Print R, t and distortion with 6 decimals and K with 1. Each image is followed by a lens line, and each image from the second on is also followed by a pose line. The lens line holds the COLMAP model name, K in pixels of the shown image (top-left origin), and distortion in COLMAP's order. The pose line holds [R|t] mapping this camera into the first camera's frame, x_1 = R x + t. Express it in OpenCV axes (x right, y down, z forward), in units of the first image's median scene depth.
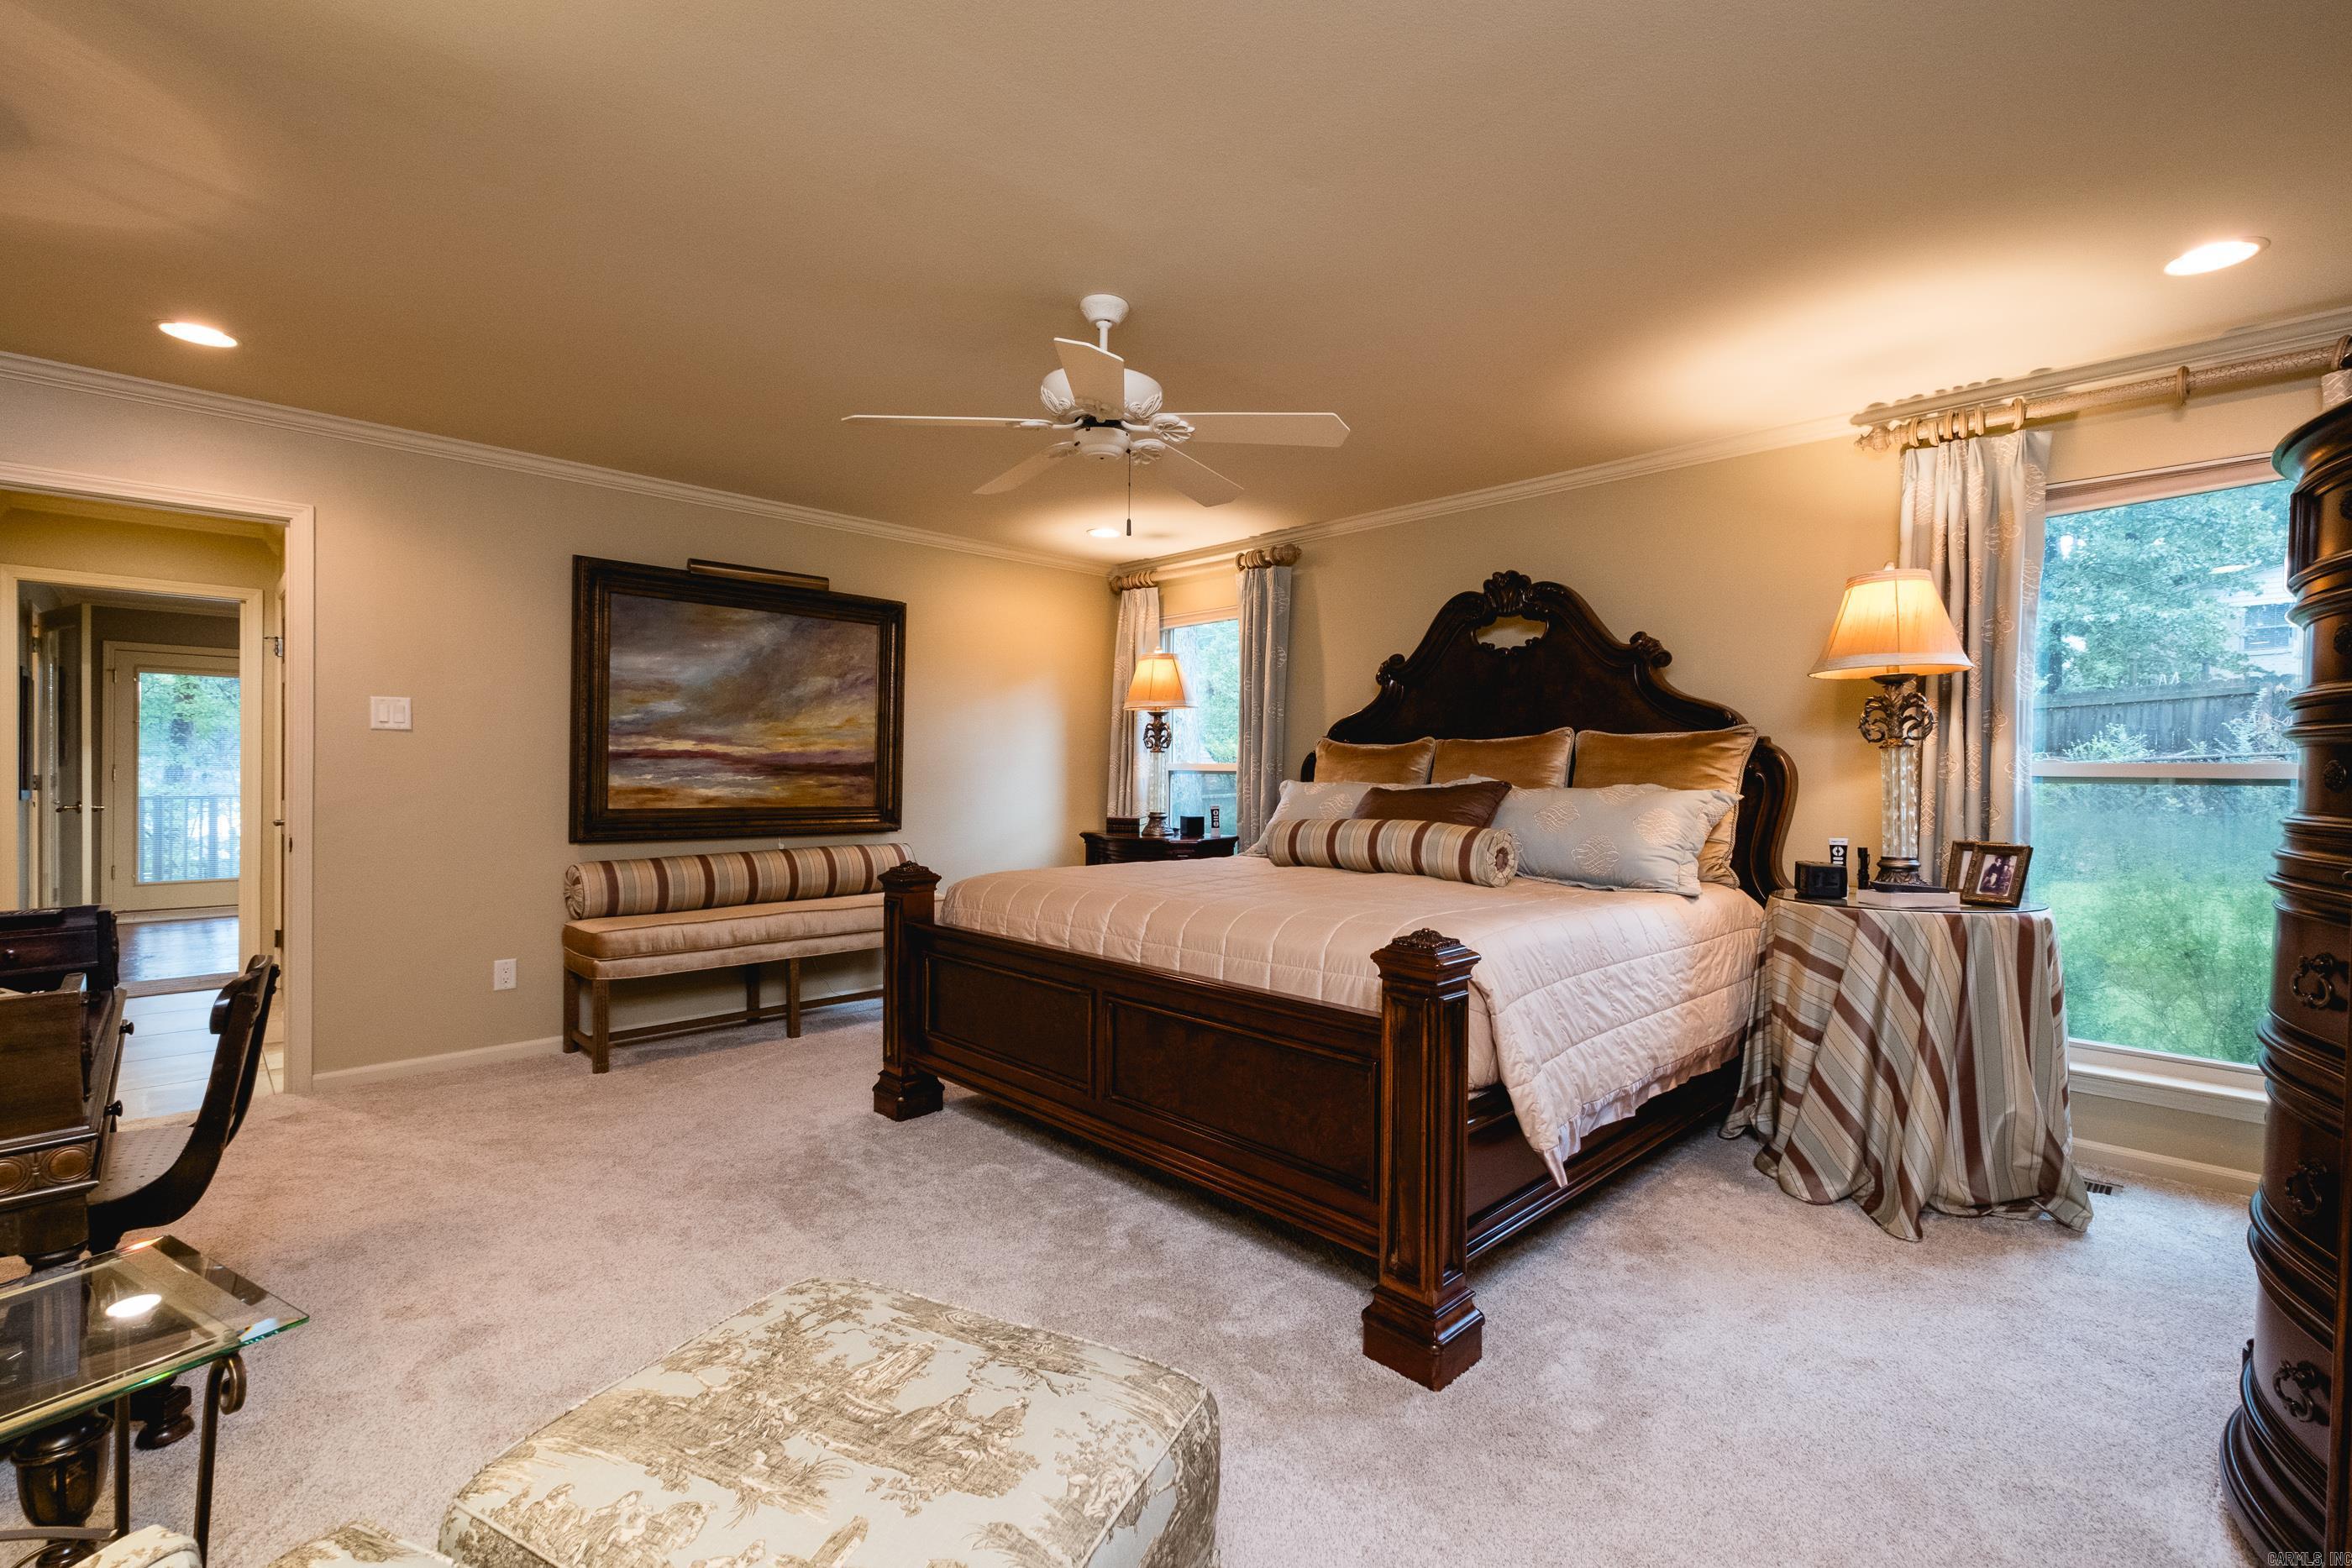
lens RADIAL K [[1015.4, 0, 1182.3], [0, 1015.4, 772.2], [0, 0, 1]] dist [-0.000383, -0.000193]
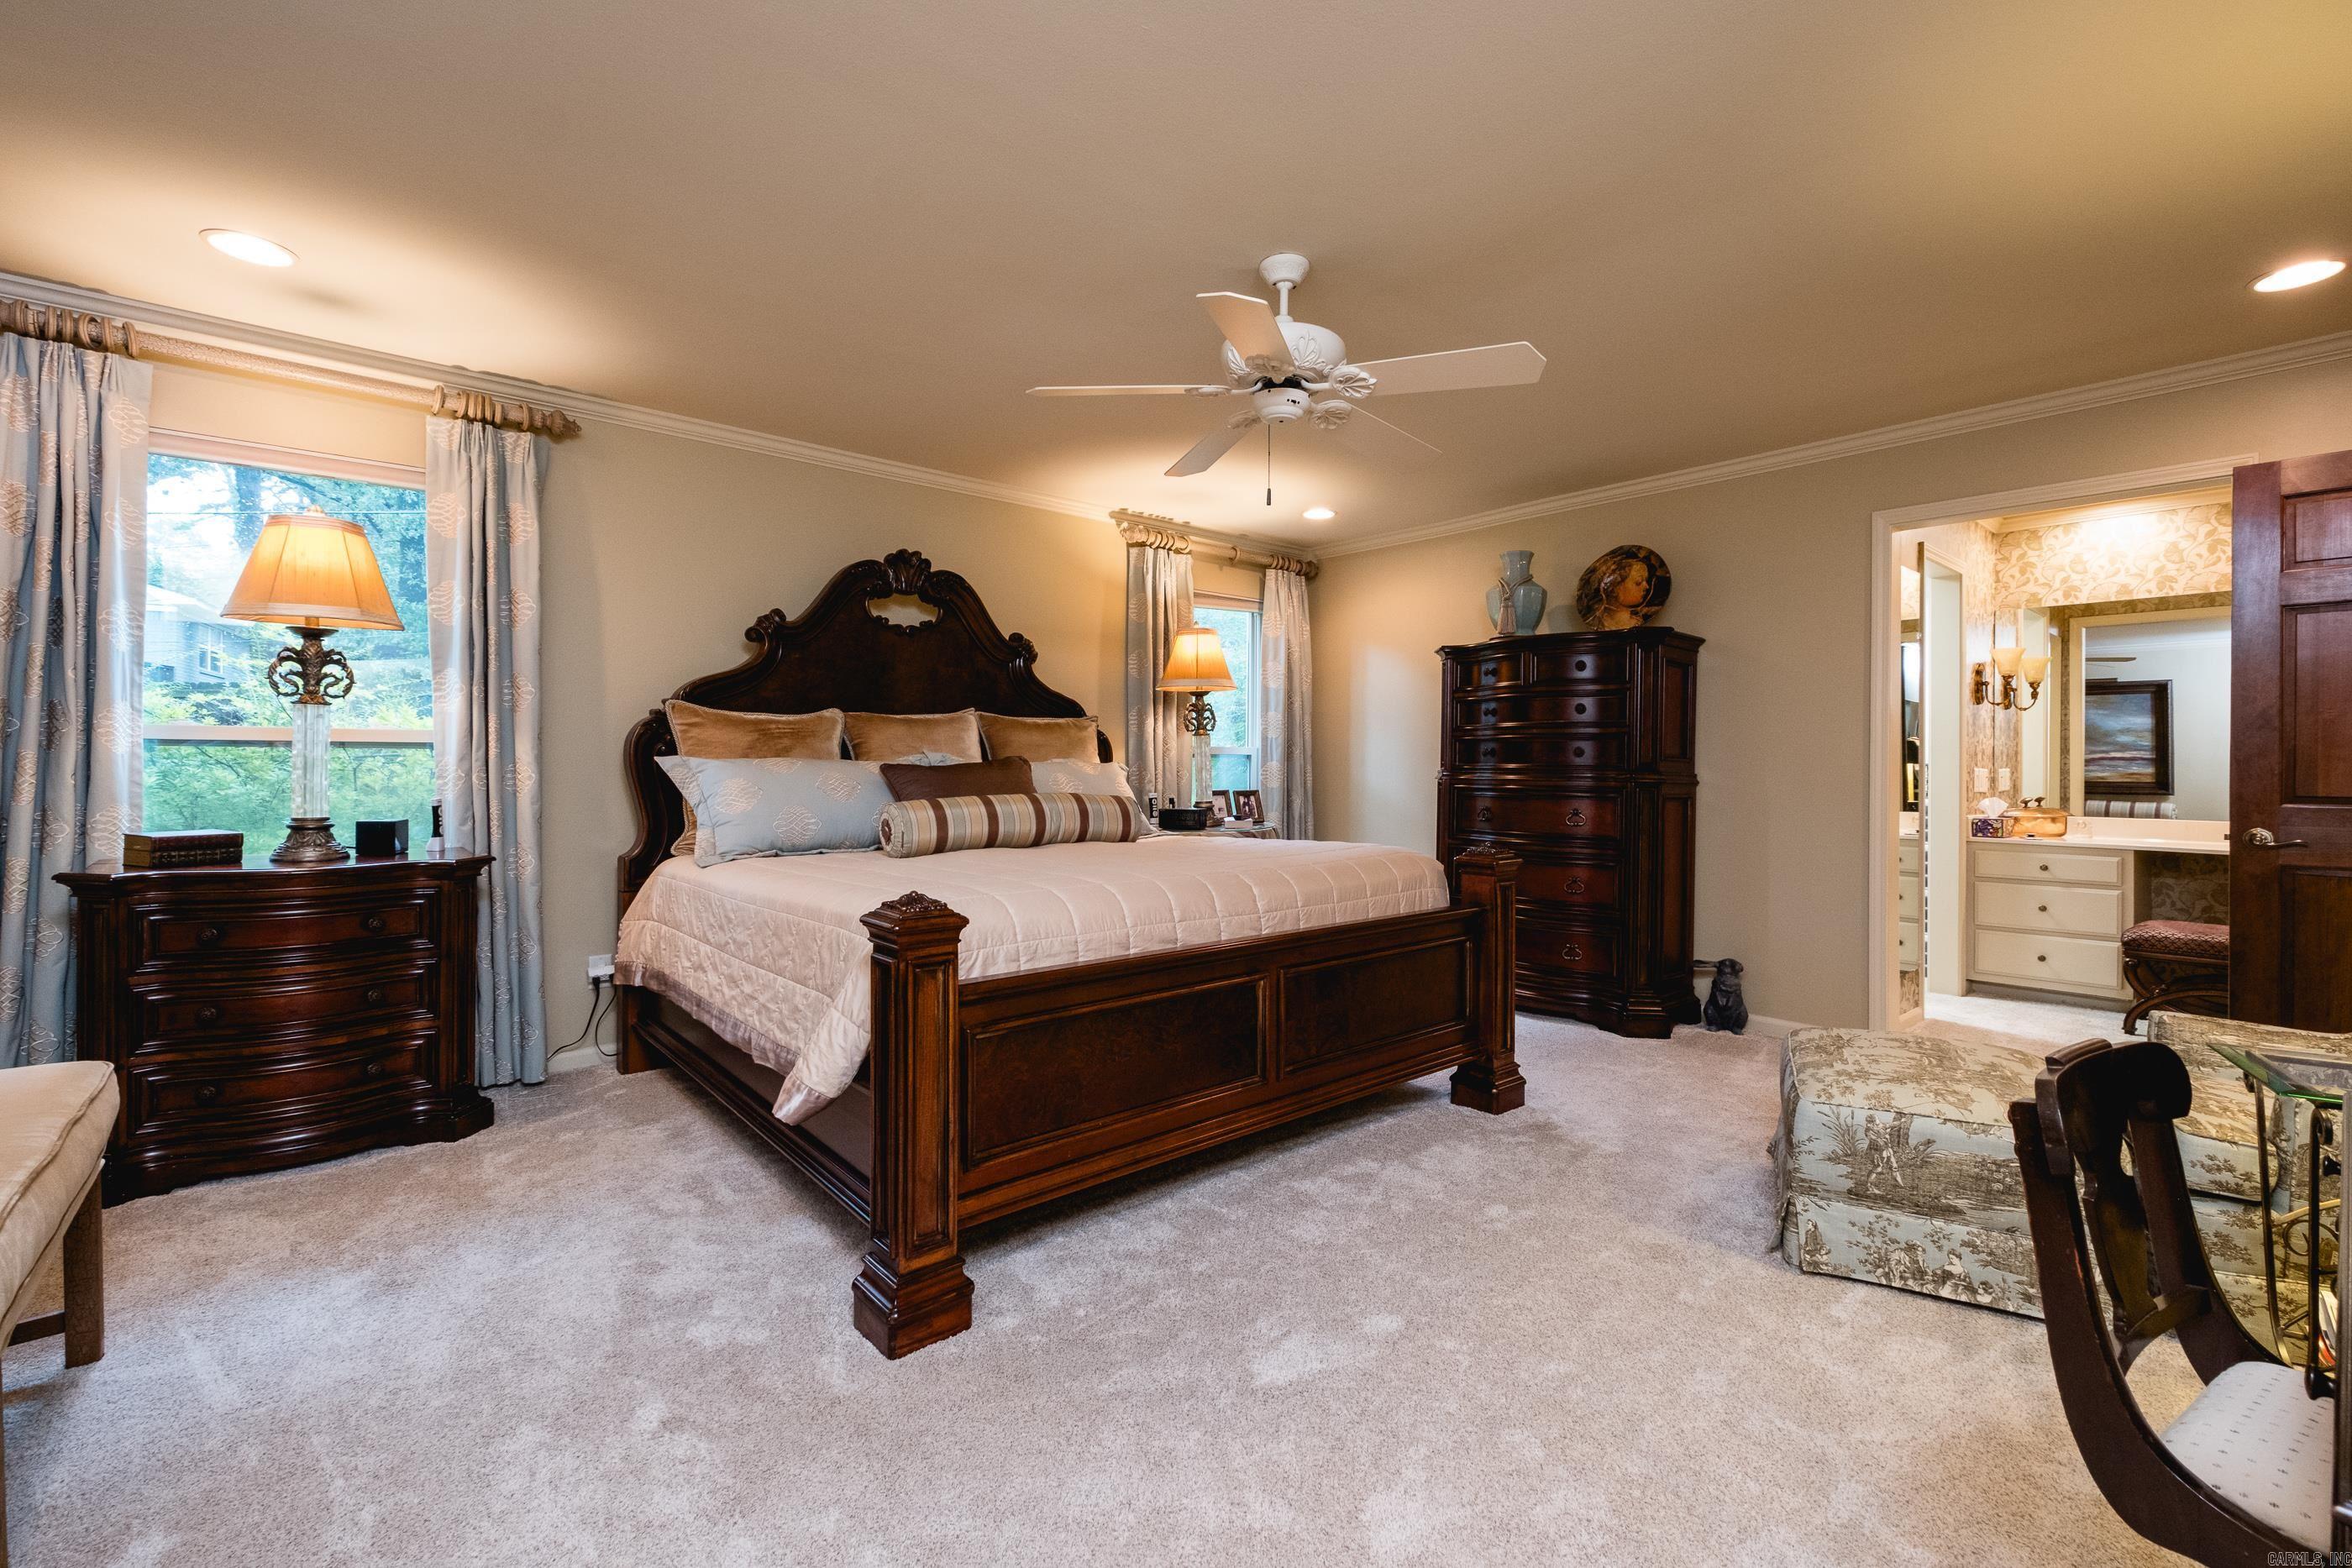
lens RADIAL K [[1015.4, 0, 1182.3], [0, 1015.4, 772.2], [0, 0, 1]] dist [-0.000383, -0.000193]
pose [[0.057954, -0.015200, 0.998204, -0.849863], [-0.002717, 0.999878, 0.015384, 0.010046], [-0.998316, -0.003604, 0.057906, 0.830339]]
